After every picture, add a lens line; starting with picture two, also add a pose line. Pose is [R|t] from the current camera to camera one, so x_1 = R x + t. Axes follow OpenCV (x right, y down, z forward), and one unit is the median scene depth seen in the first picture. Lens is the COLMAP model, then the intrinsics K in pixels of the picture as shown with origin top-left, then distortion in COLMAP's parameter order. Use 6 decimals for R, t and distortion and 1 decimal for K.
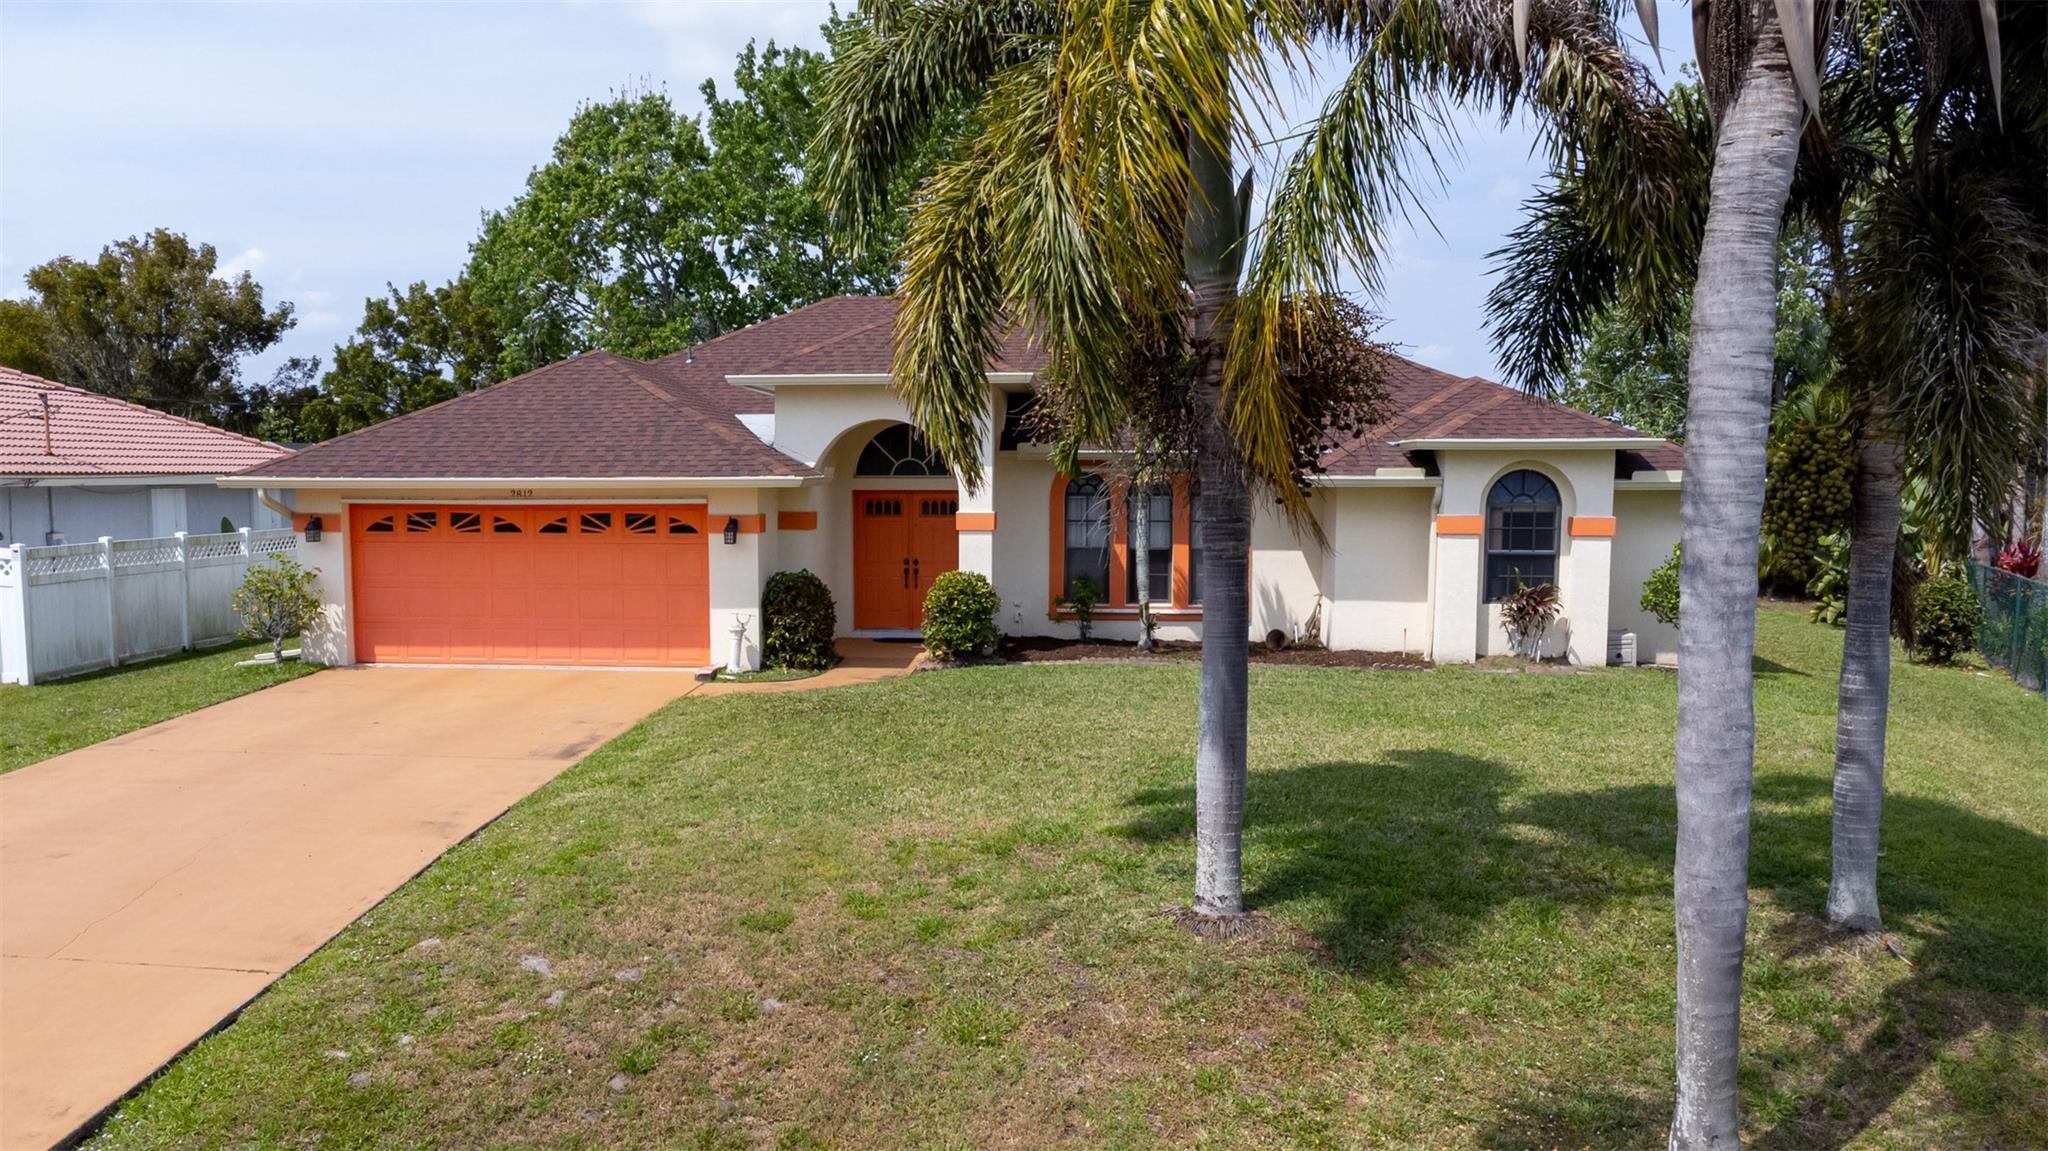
lens RADIAL K [[1513.8, 0, 1021.4], [0, 1513.8, 648.4], [0, 0, 1]] dist [0.010614, 0.002005]
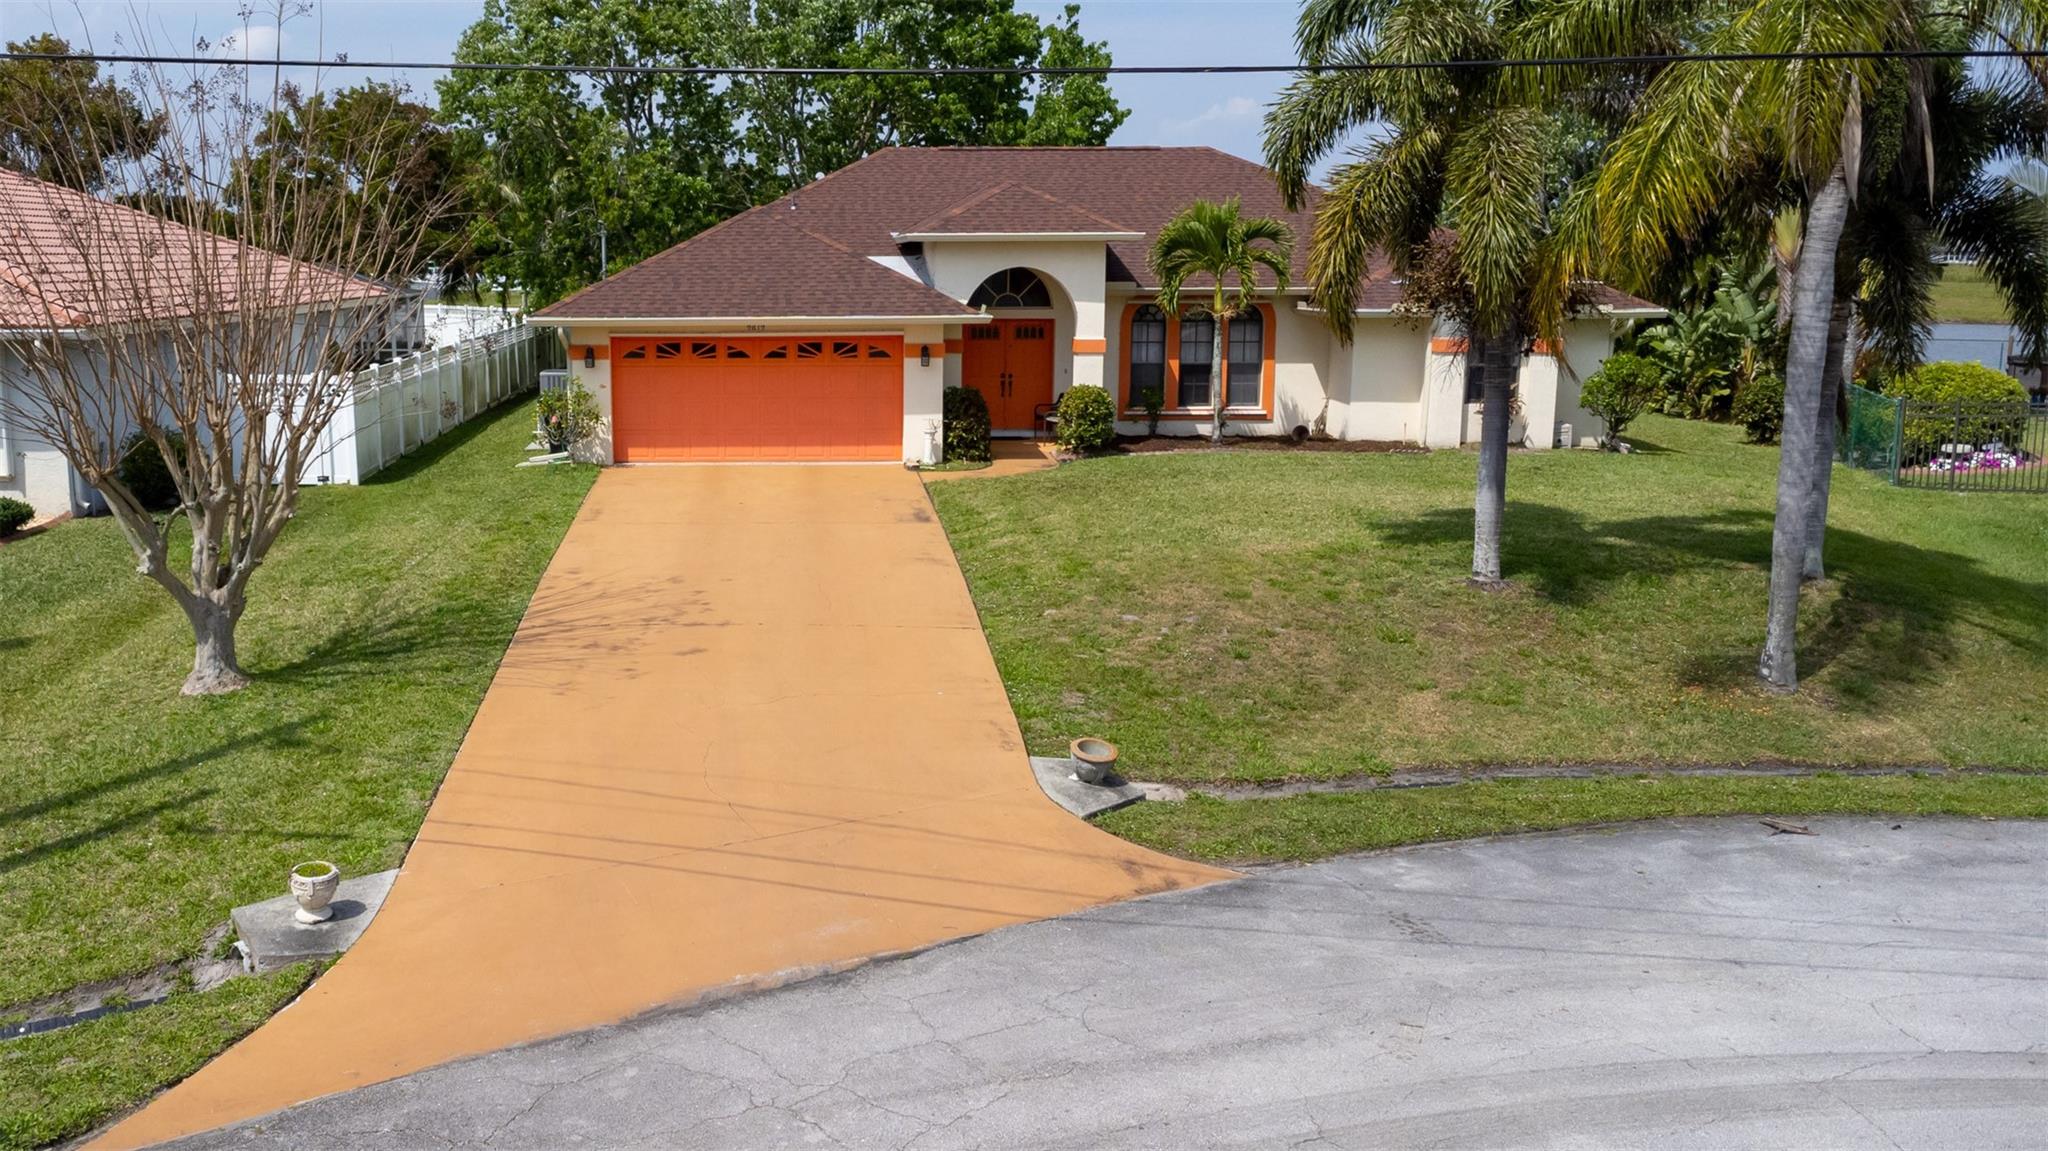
lens RADIAL K [[1816.9, 0, 802.7], [0, 1816.9, 582.1], [0, 0, 1]] dist [0.017634, 0.000550]
pose [[0.992179, -0.025206, 0.122255, -0.480586], [0.016268, 0.997158, 0.073562, 0.000033], [-0.123761, -0.070998, 0.989769, -0.541981]]
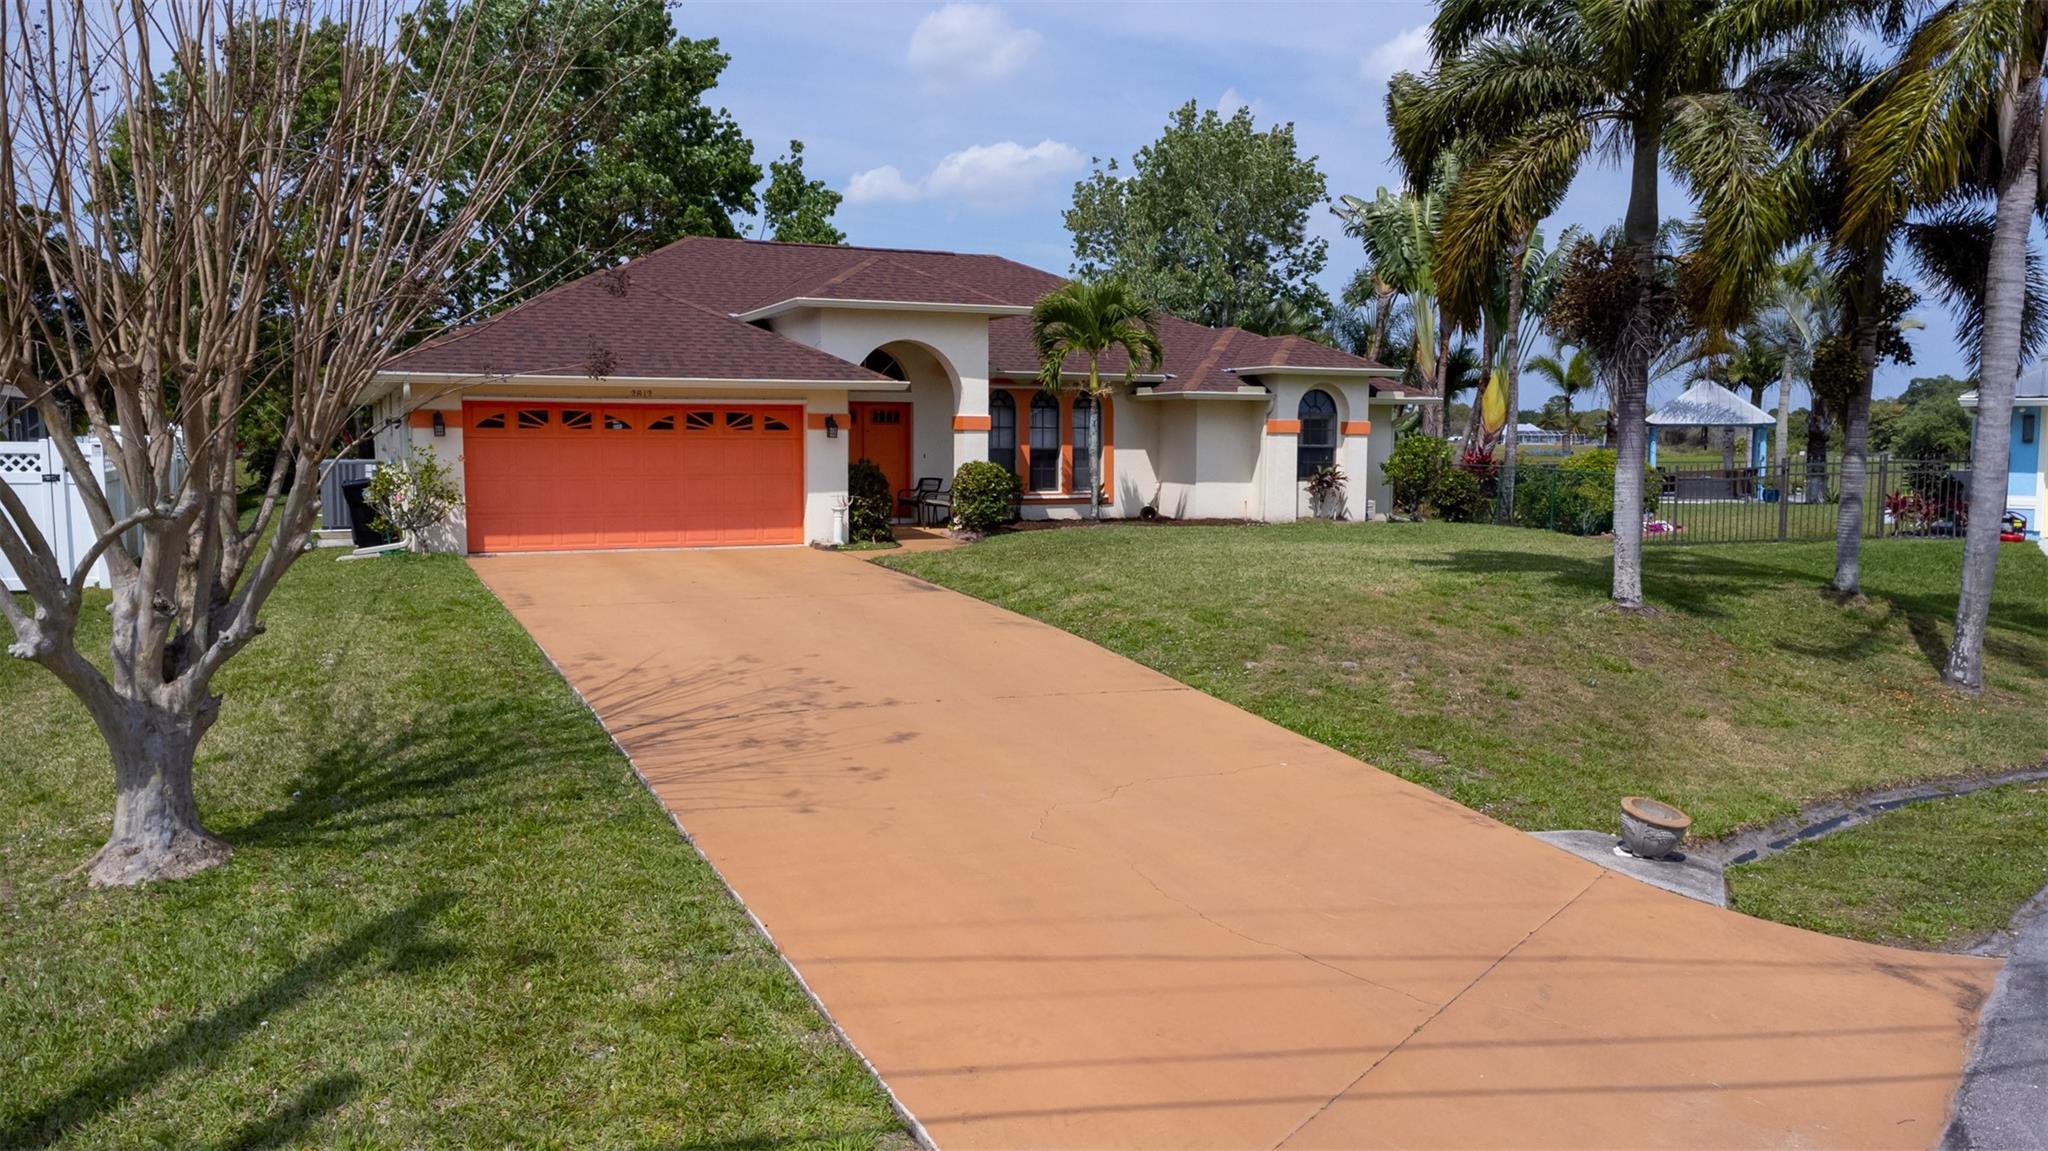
lens RADIAL K [[1497.8, 0, 1024.0], [0, 1497.8, 575.5], [0, 0, 1]] dist [0.033451, -0.042355]
pose [[0.851587, -0.045152, 0.522266, -0.668651], [0.053737, 0.998554, -0.001291, 0.048243], [-0.521452, 0.029165, 0.852782, -0.088615]]
